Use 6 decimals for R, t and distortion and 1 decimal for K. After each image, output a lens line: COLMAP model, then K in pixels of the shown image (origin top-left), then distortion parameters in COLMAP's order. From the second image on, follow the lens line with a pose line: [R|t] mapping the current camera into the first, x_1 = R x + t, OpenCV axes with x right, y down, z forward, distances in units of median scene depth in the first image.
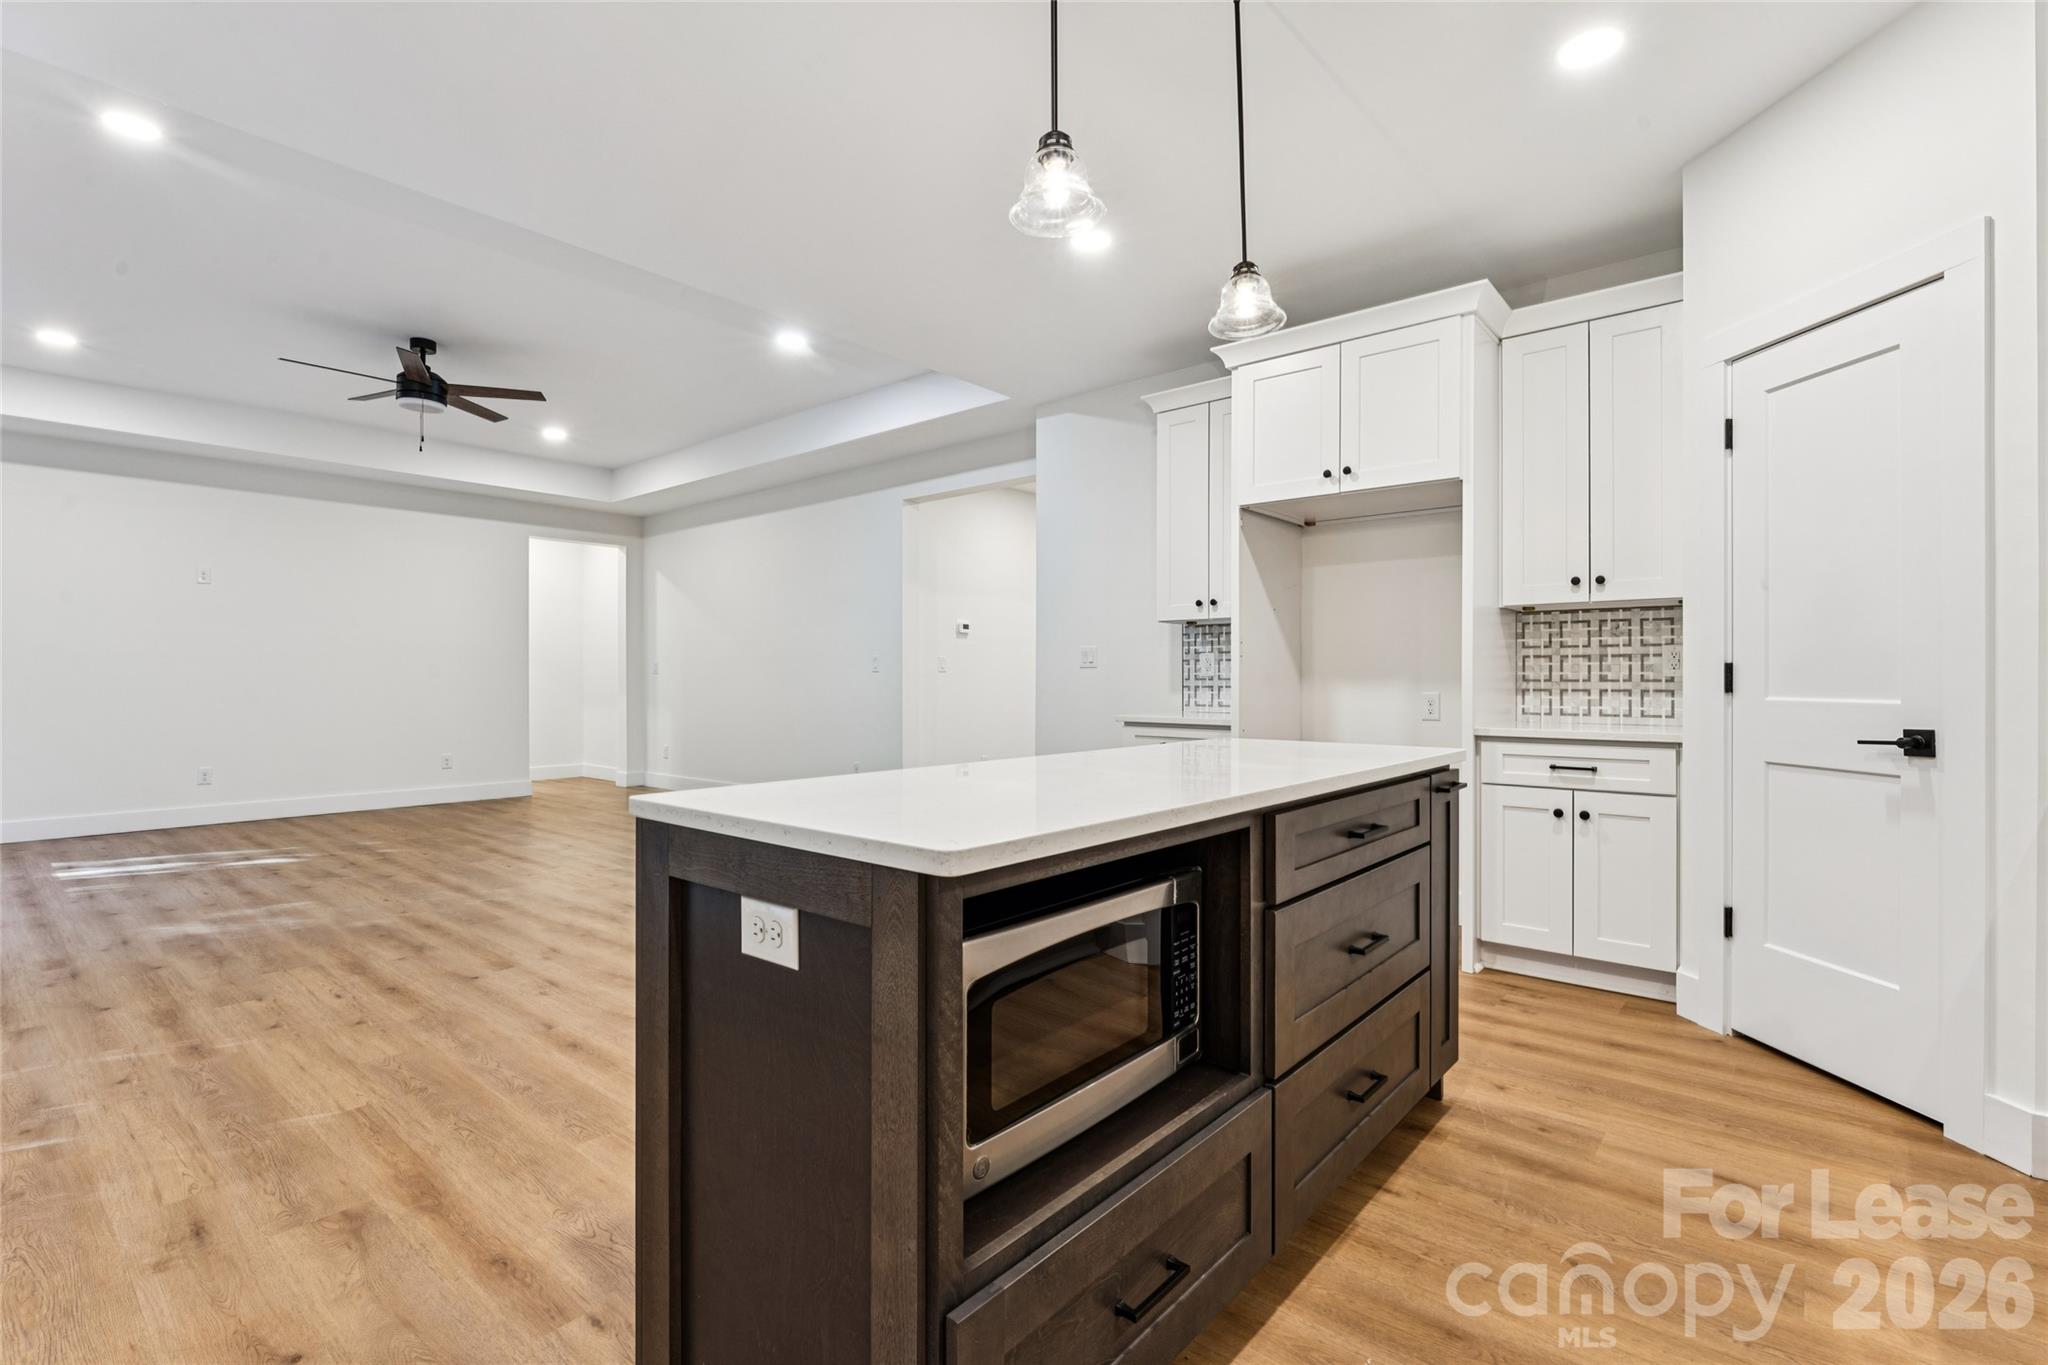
lens RADIAL K [[934.6, 0, 1023.4], [0, 934.6, 675.1], [0, 0, 1]] dist [-0.003106, 0.000661]
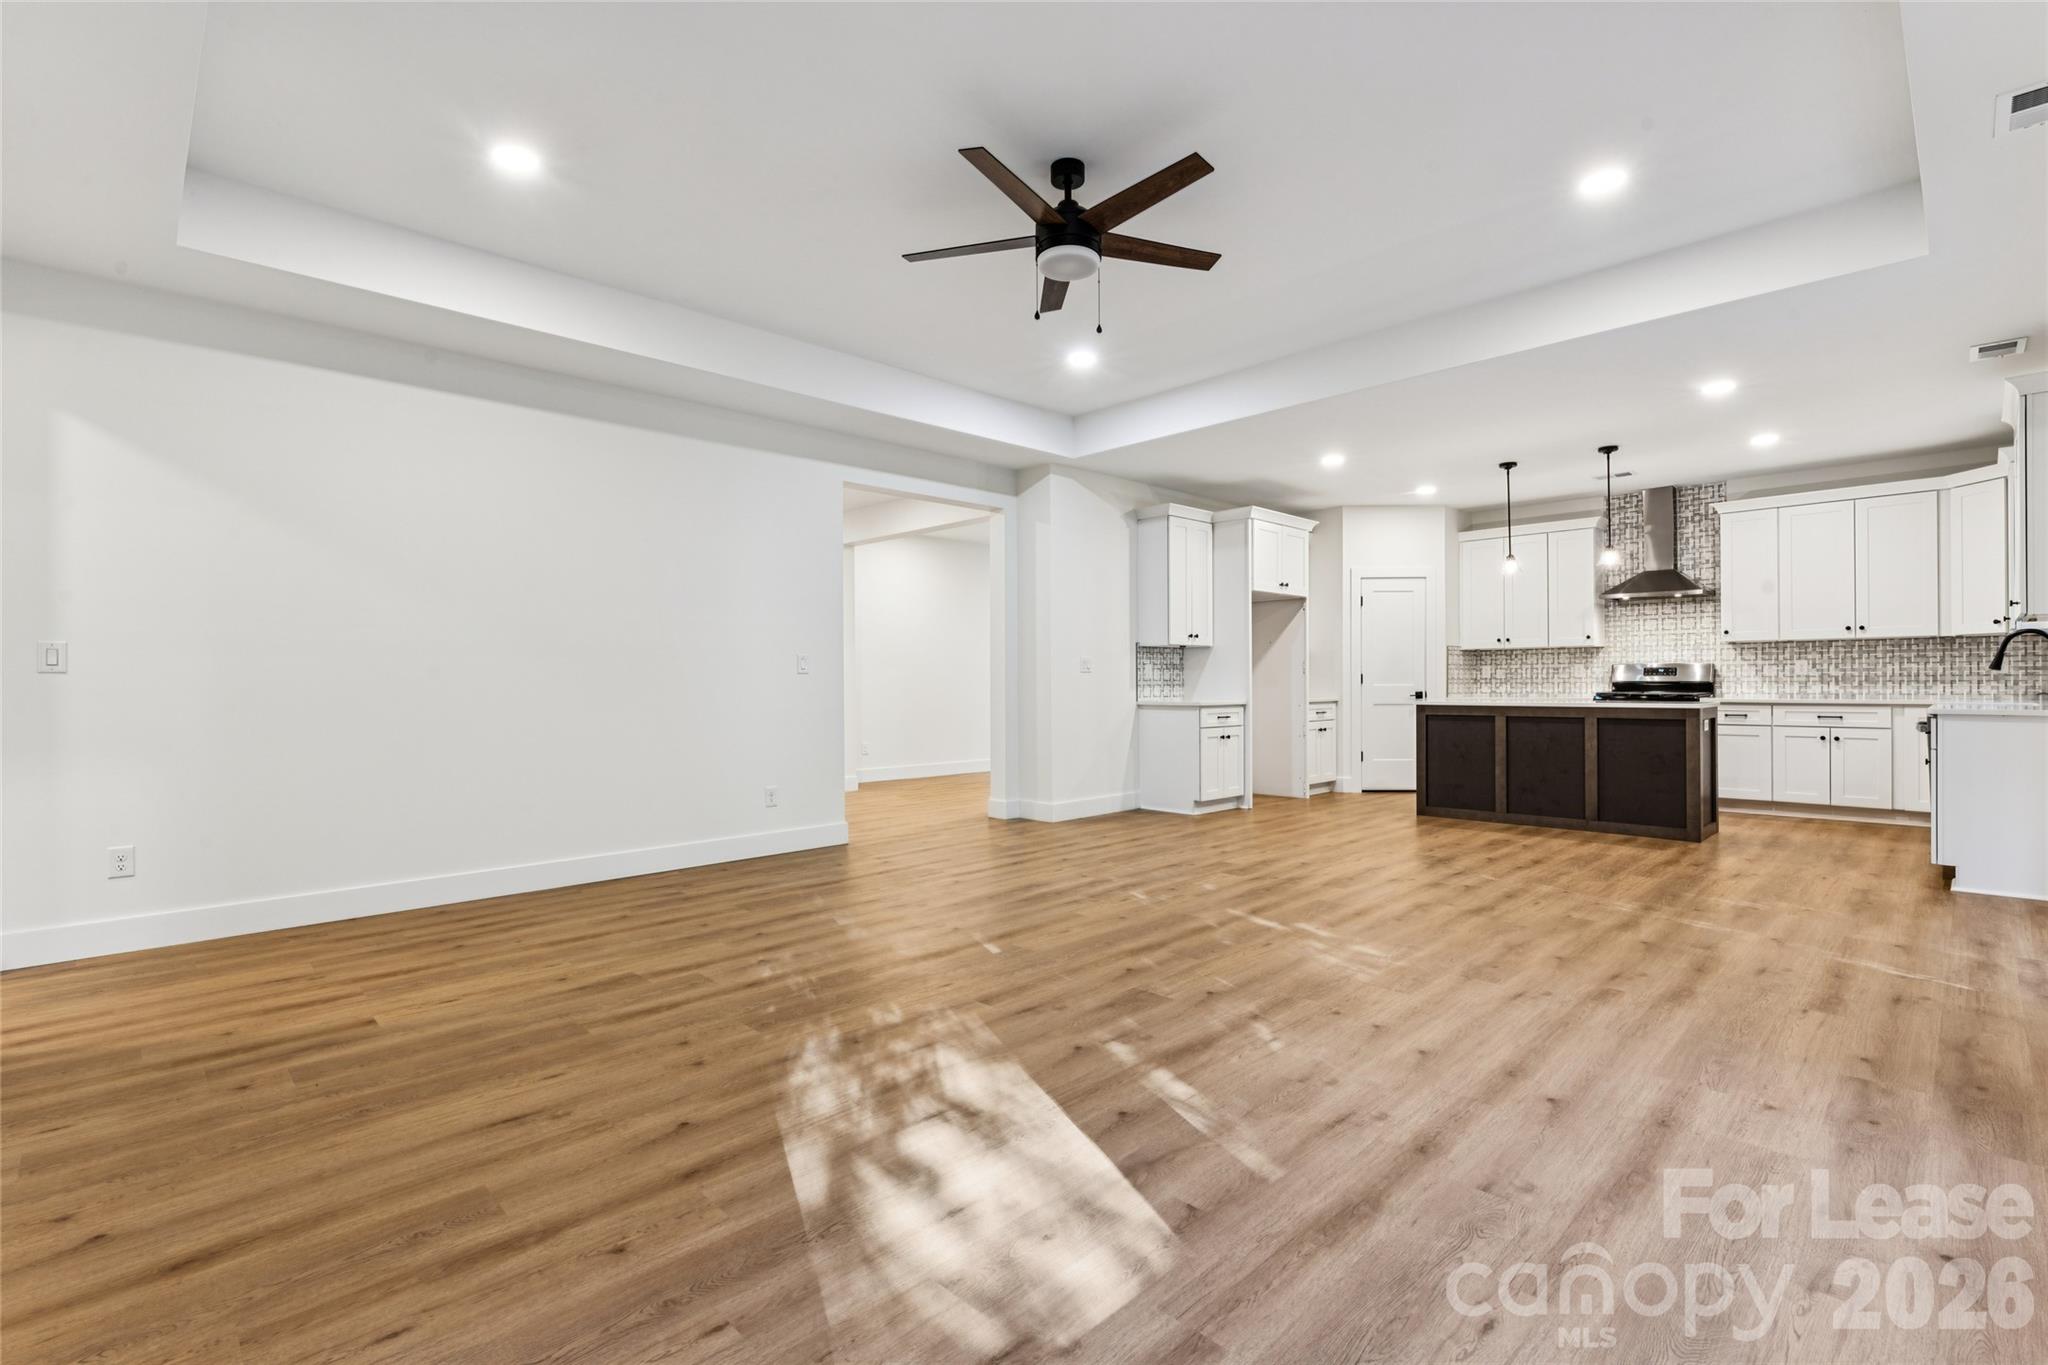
lens RADIAL K [[934.6, 0, 1024.7], [0, 934.6, 687.3], [0, 0, 1]] dist [-0.003106, 0.000661]
pose [[0.088853, -0.006925, 0.996021, -2.347032], [0.001398, 0.999976, 0.006828, 0.008065], [-0.996044, 0.000786, 0.088861, 1.749528]]
